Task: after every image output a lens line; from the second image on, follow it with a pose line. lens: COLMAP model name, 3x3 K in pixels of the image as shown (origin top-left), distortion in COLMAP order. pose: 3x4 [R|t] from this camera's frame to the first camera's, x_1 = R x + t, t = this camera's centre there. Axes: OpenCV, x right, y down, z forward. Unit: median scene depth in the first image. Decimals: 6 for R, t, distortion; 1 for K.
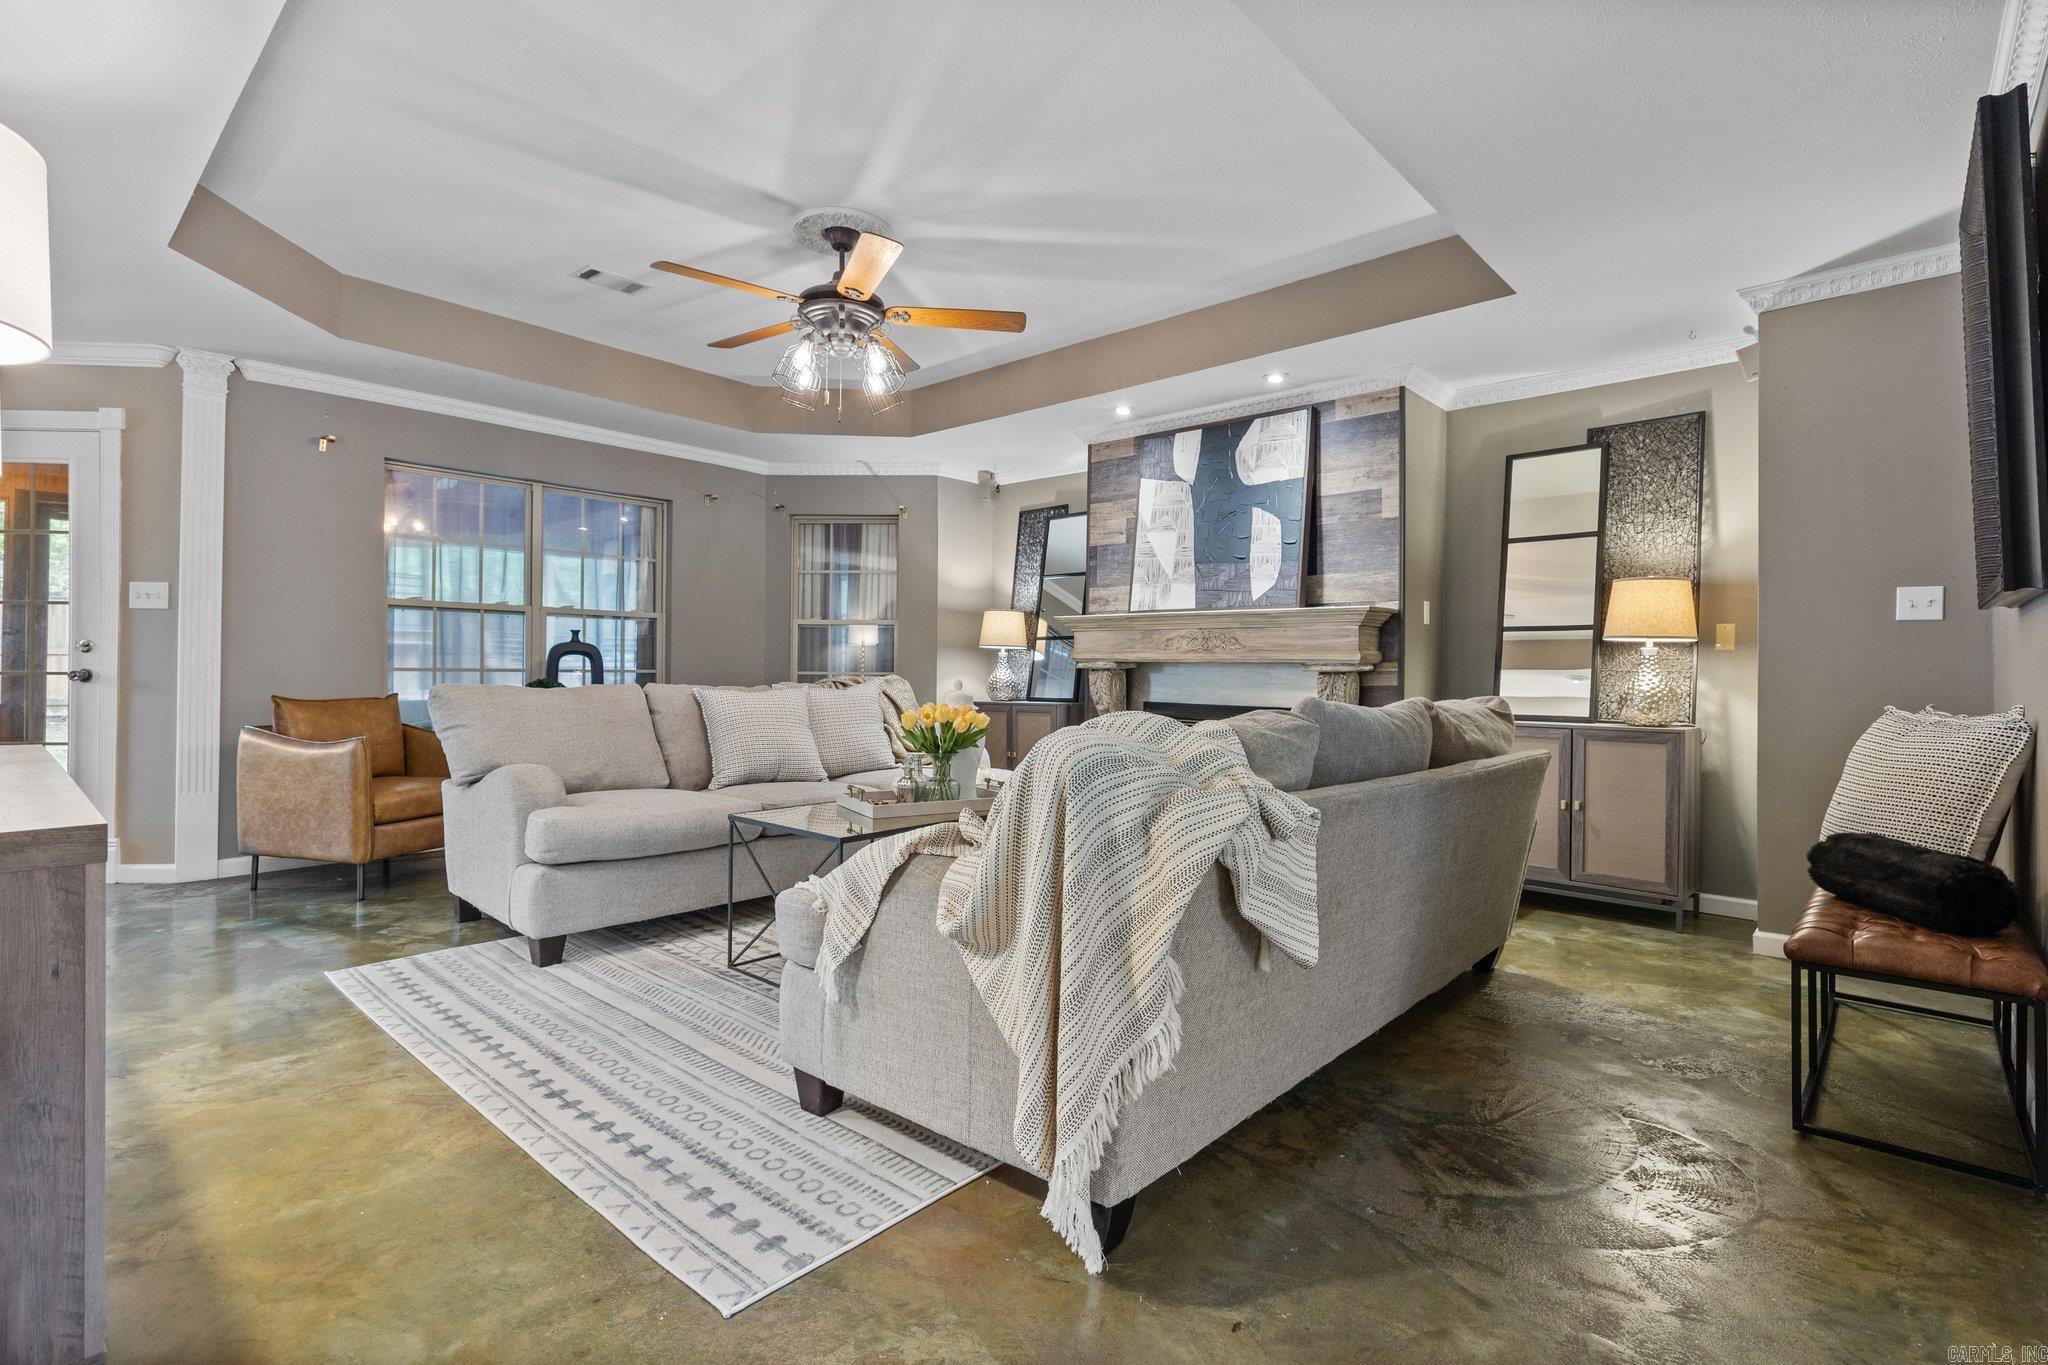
lens RADIAL K [[933.7, 0, 1035.3], [0, 933.7, 667.0], [0, 0, 1]] dist [0.004620, 0.000408]
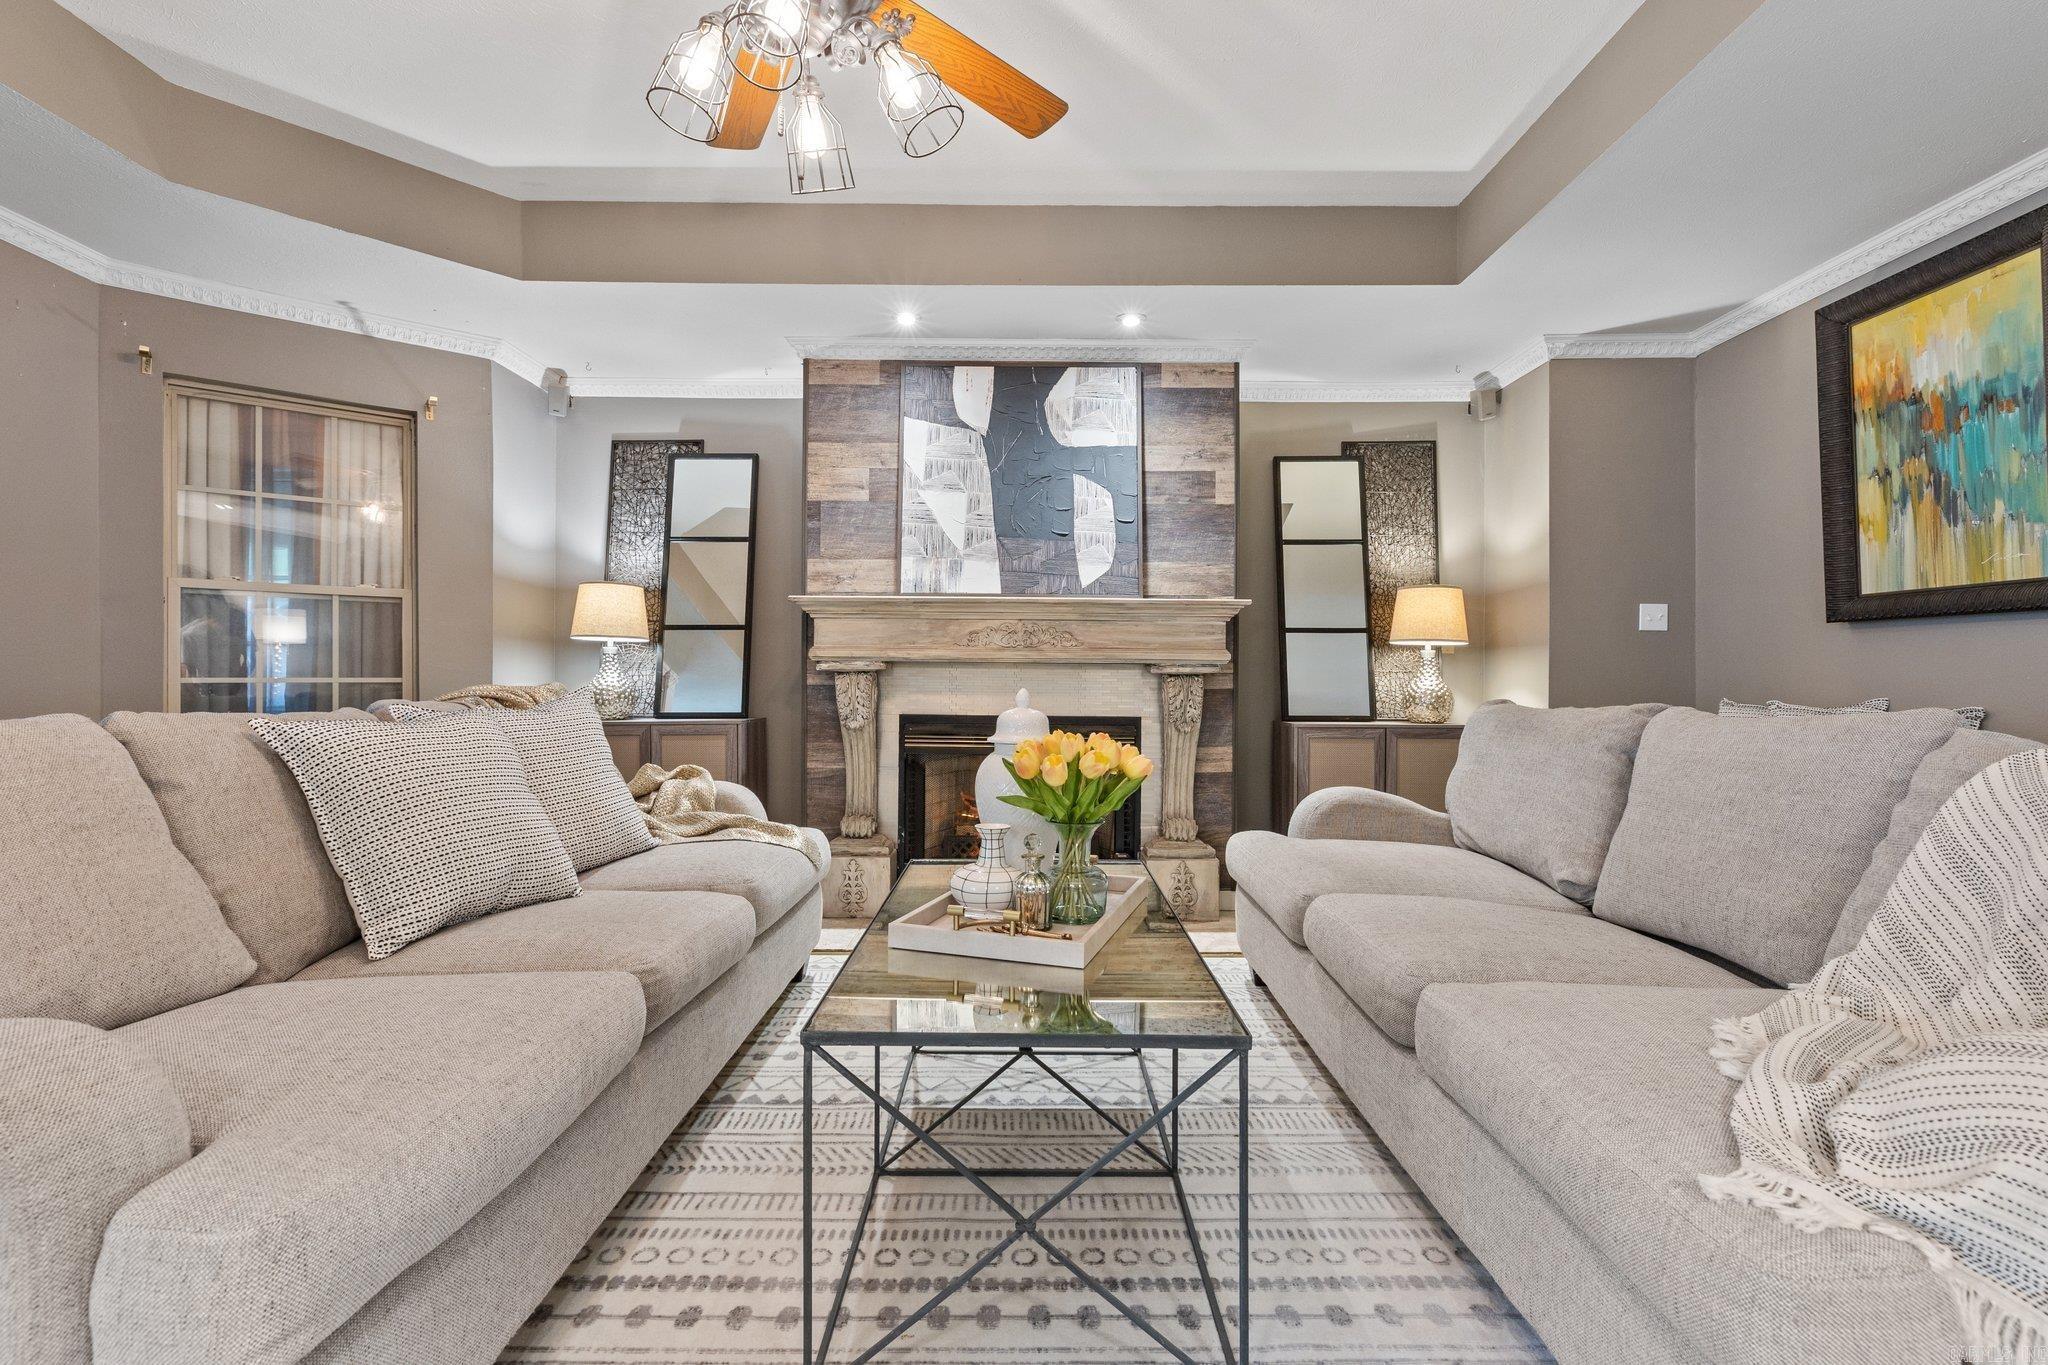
lens RADIAL K [[933.7, 0, 1035.3], [0, 933.7, 667.0], [0, 0, 1]] dist [0.004620, 0.000408]
pose [[0.754707, 0.000820, 0.656061, -0.327088], [0.000181, 0.999999, -0.001458, -0.000129], [-0.656062, 0.001220, 0.754706, 0.399129]]
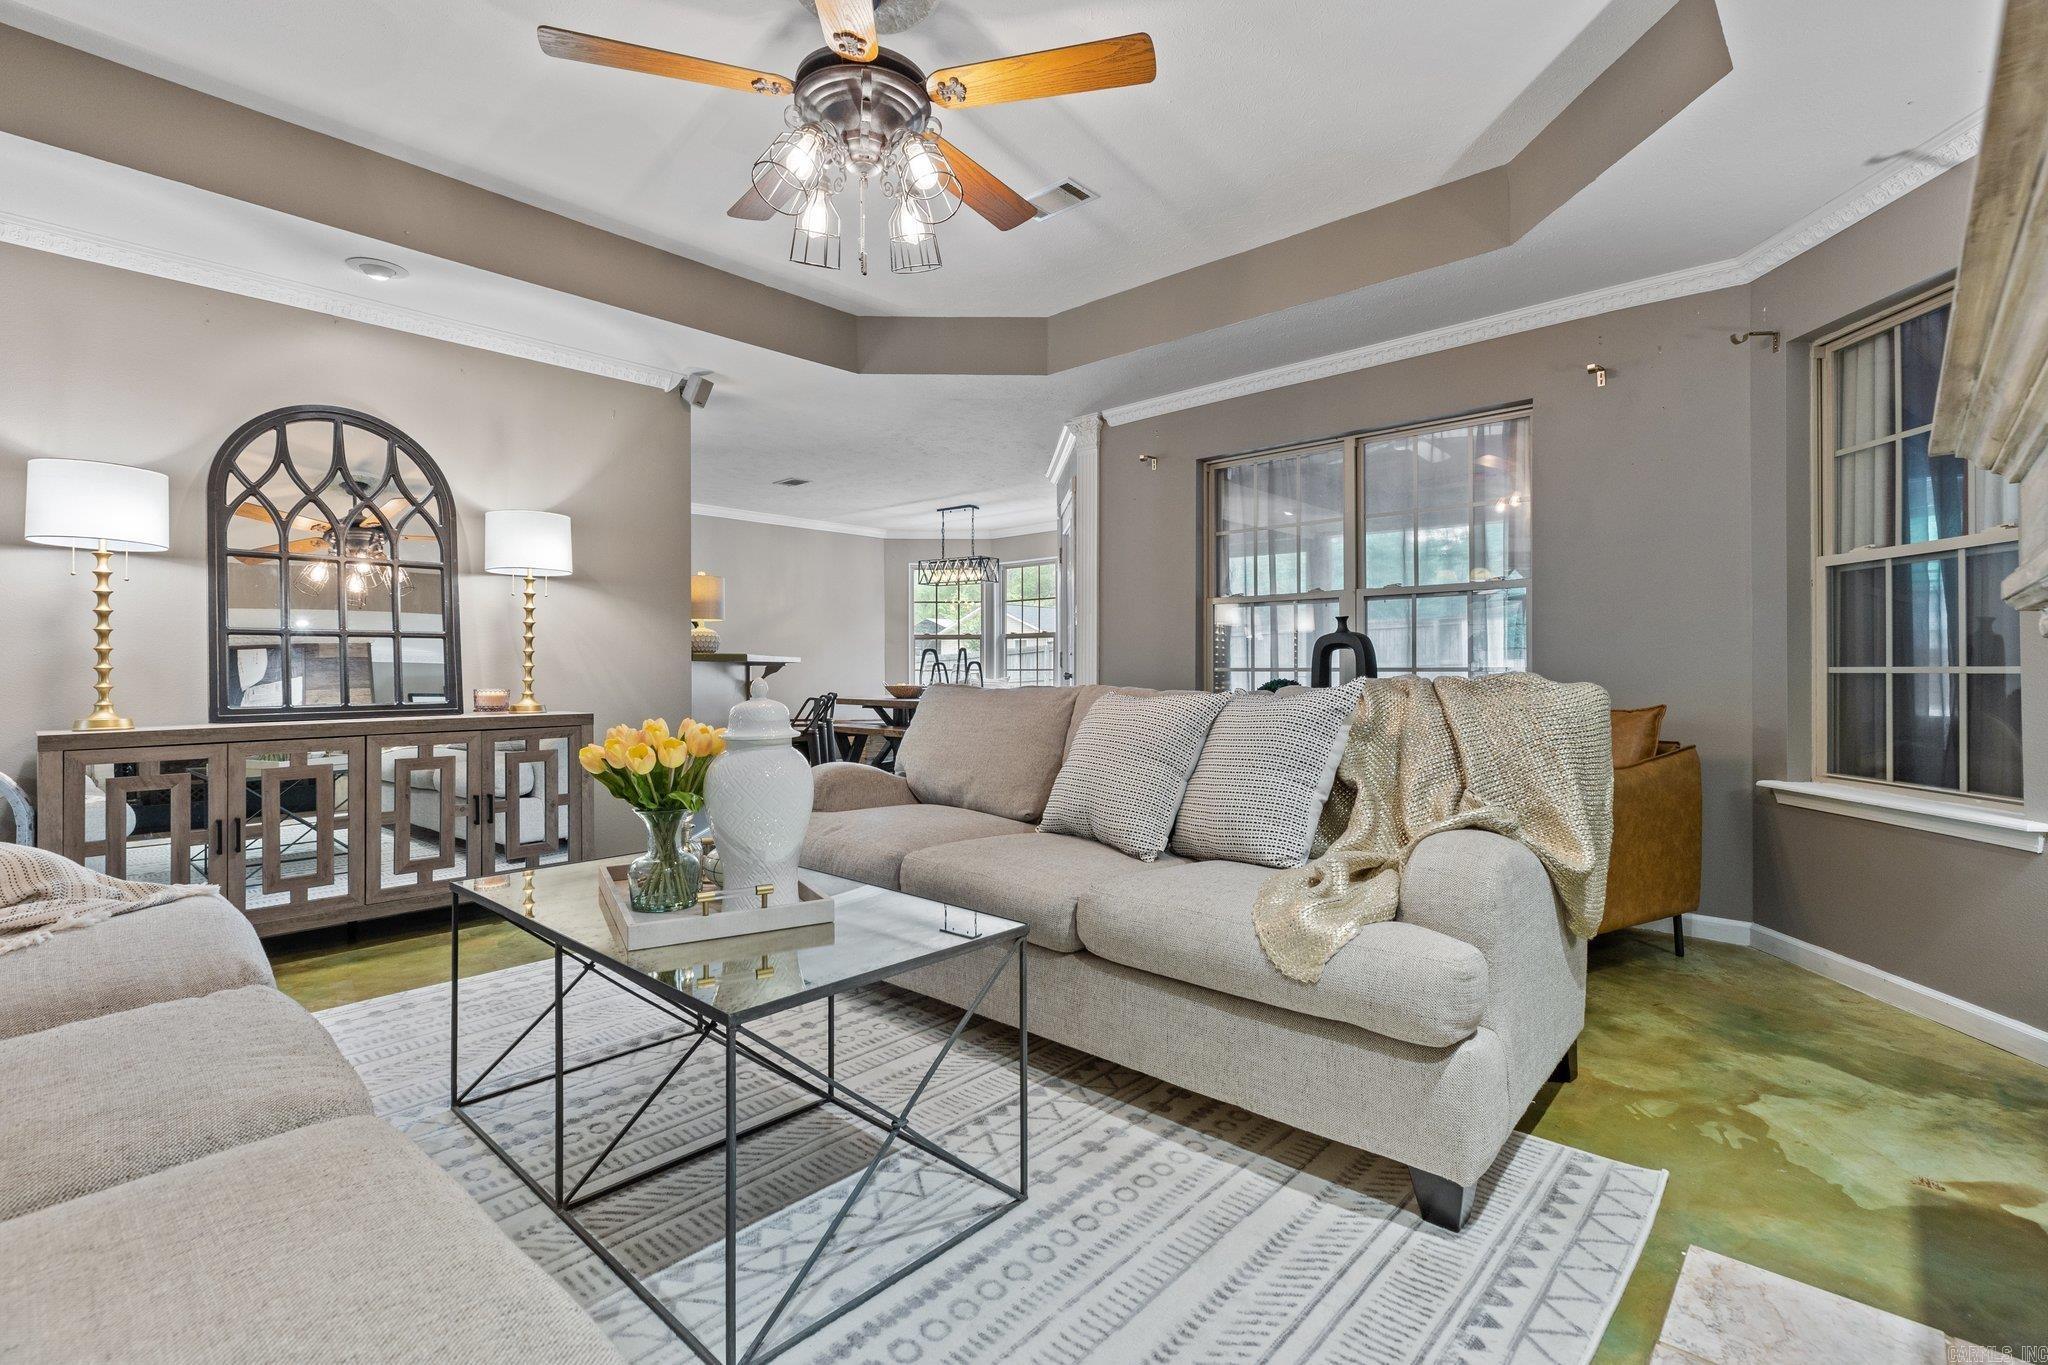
lens RADIAL K [[933.7, 0, 1035.3], [0, 933.7, 667.0], [0, 0, 1]] dist [0.004620, 0.000408]
pose [[-0.025603, -0.003965, -0.999664, 0.323160], [0.010380, 0.999937, -0.004232, 0.004817], [0.999618, -0.010485, -0.025560, 0.845996]]
